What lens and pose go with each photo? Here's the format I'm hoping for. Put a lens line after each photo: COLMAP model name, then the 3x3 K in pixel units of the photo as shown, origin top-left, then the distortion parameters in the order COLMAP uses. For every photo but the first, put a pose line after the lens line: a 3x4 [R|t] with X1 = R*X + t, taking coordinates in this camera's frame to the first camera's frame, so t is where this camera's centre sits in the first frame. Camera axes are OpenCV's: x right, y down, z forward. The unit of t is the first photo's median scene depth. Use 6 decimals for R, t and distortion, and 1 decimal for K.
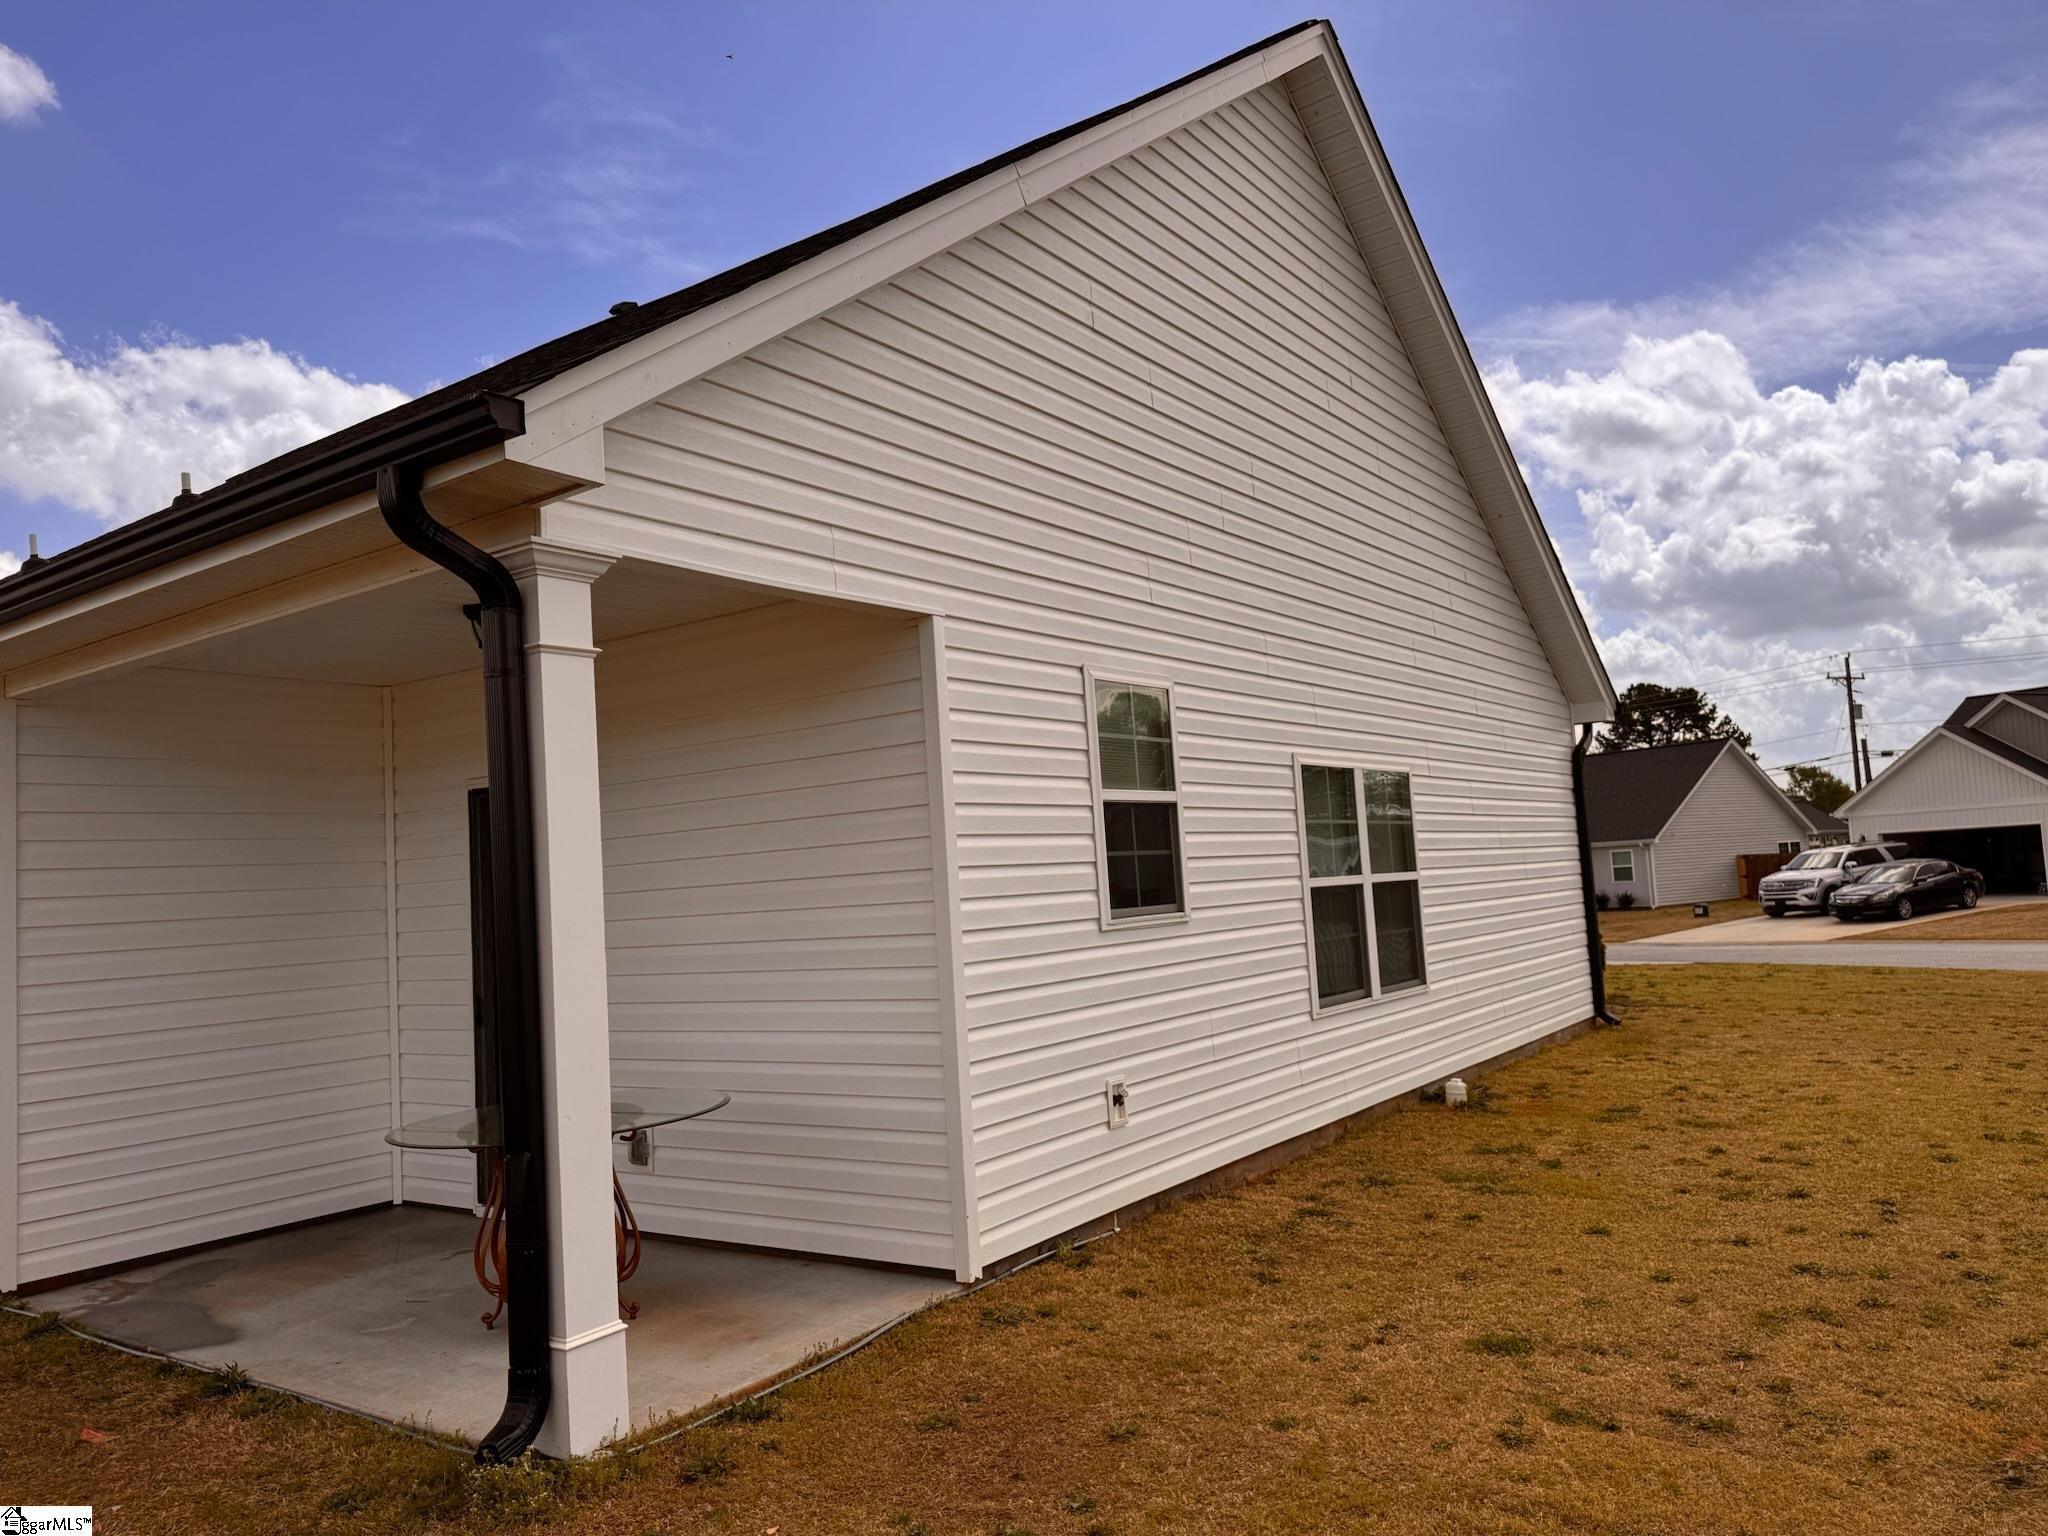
lens RADIAL K [[1463.8, 0, 1024.0], [0, 1463.8, 768.0], [0, 0, 1]] dist [-0.000063, -0.001739]
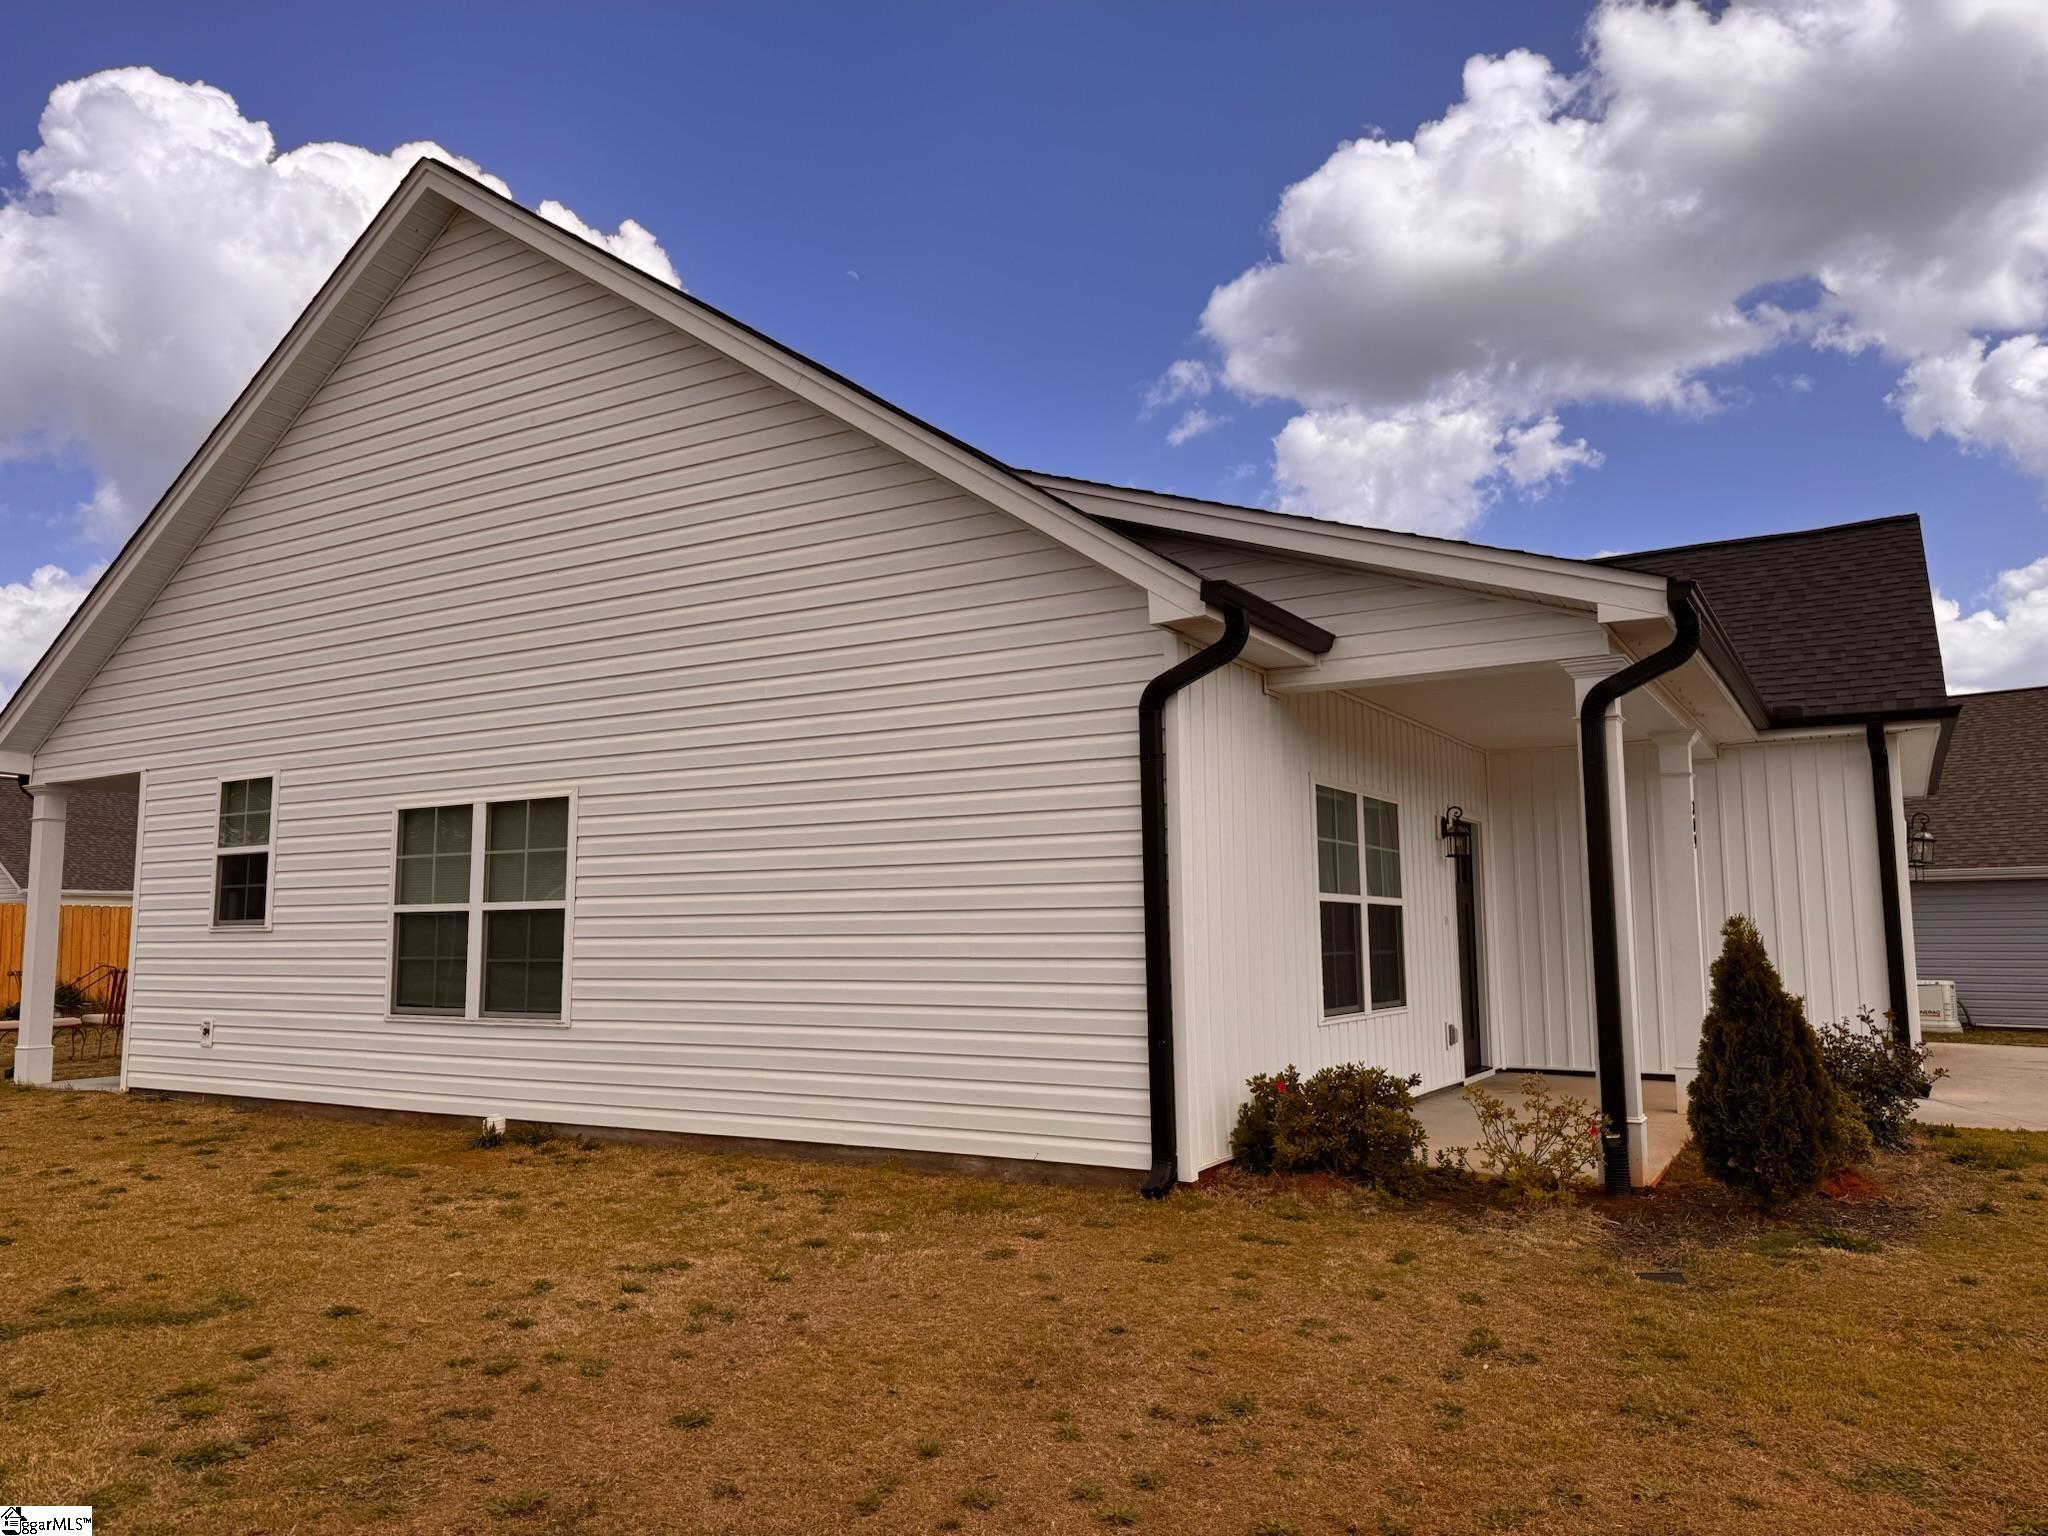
lens RADIAL K [[1463.8, 0, 1024.0], [0, 1463.8, 768.0], [0, 0, 1]] dist [-0.000063, -0.001739]
pose [[0.081228, -0.052548, -0.995309, 1.656094], [0.087751, 0.995108, -0.045376, 0.073517], [0.992825, -0.083654, 0.085442, 1.628817]]
